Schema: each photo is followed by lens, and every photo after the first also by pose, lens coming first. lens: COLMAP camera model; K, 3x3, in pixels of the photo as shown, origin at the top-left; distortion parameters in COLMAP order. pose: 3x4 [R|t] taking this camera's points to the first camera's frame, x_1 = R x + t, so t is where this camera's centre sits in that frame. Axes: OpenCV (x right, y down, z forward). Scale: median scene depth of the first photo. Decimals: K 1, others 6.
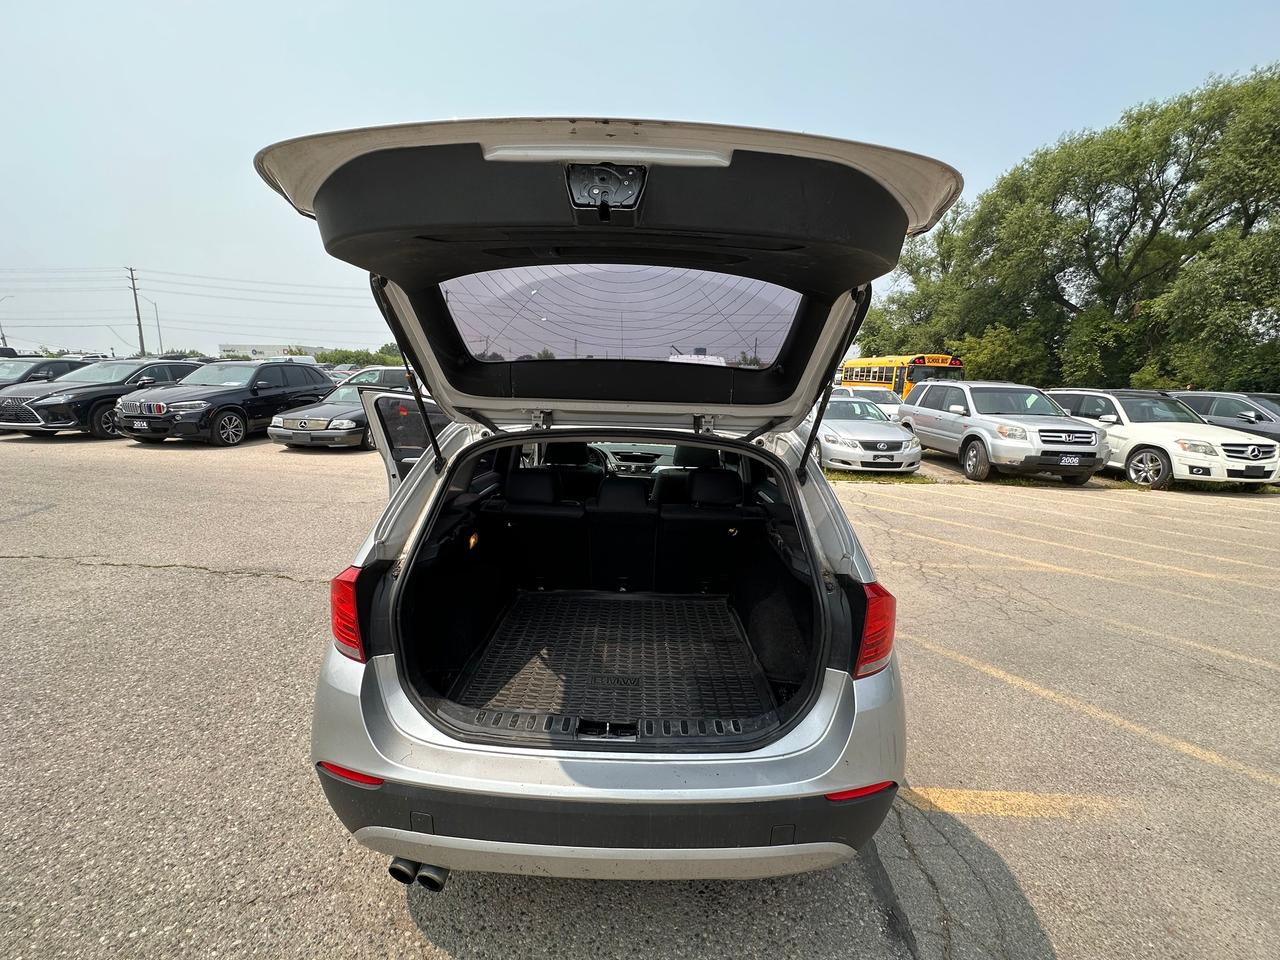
lens RADIAL K [[511.0, 0, 640.5], [0, 511.0, 480.8], [0, 0, 1]] dist [-0.002839, -0.000124]
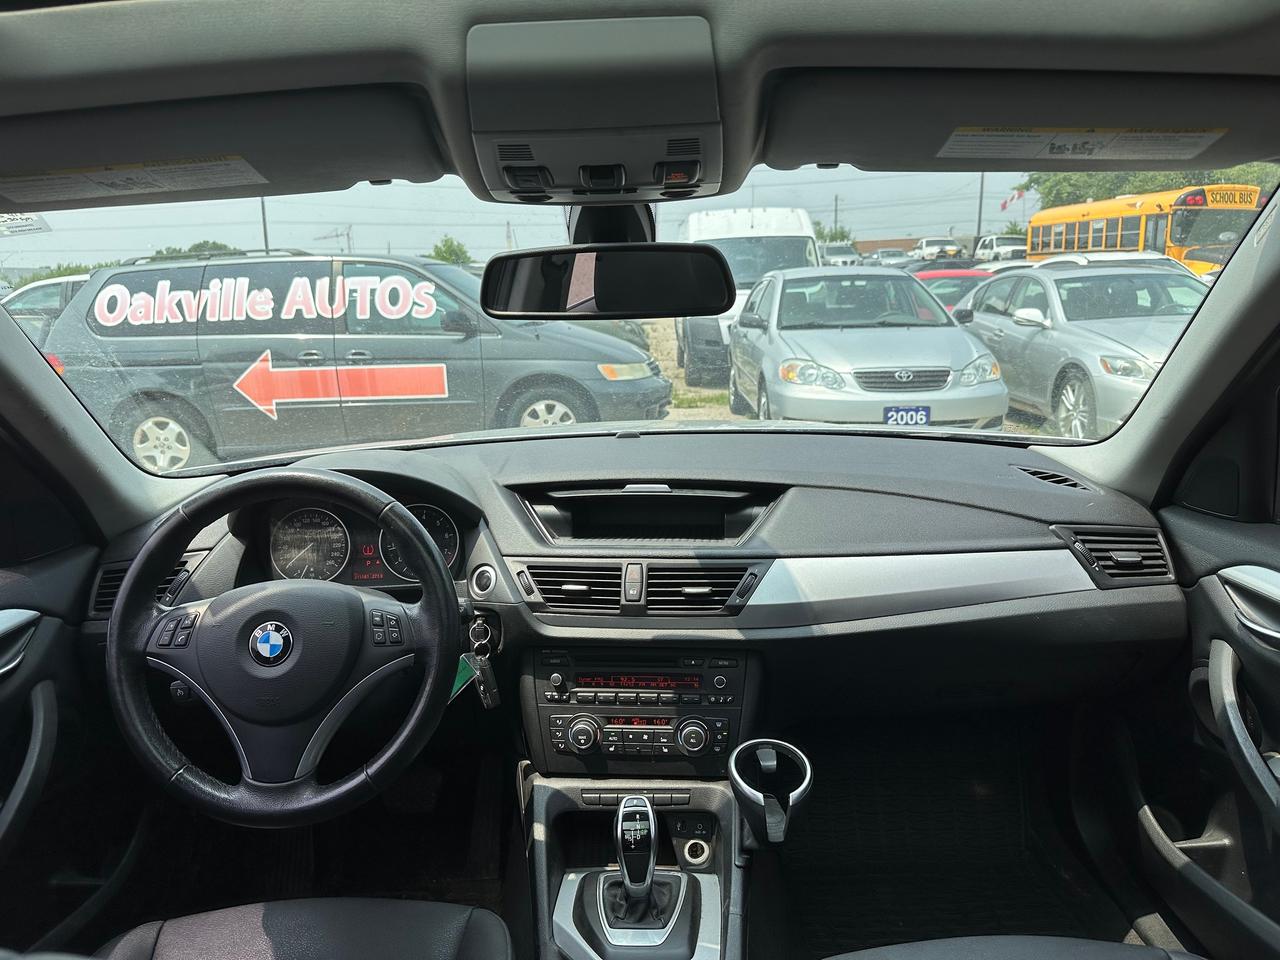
lens RADIAL K [[898.1, 0, 639.6], [0, 898.1, 485.9], [0, 0, 1]] dist [0.005740, 0.000824]
pose [[0.998080, -0.061716, -0.005240, -0.008544], [0.061816, 0.997849, 0.021829, -0.060512], [0.003882, -0.022111, 0.999748, 0.679931]]
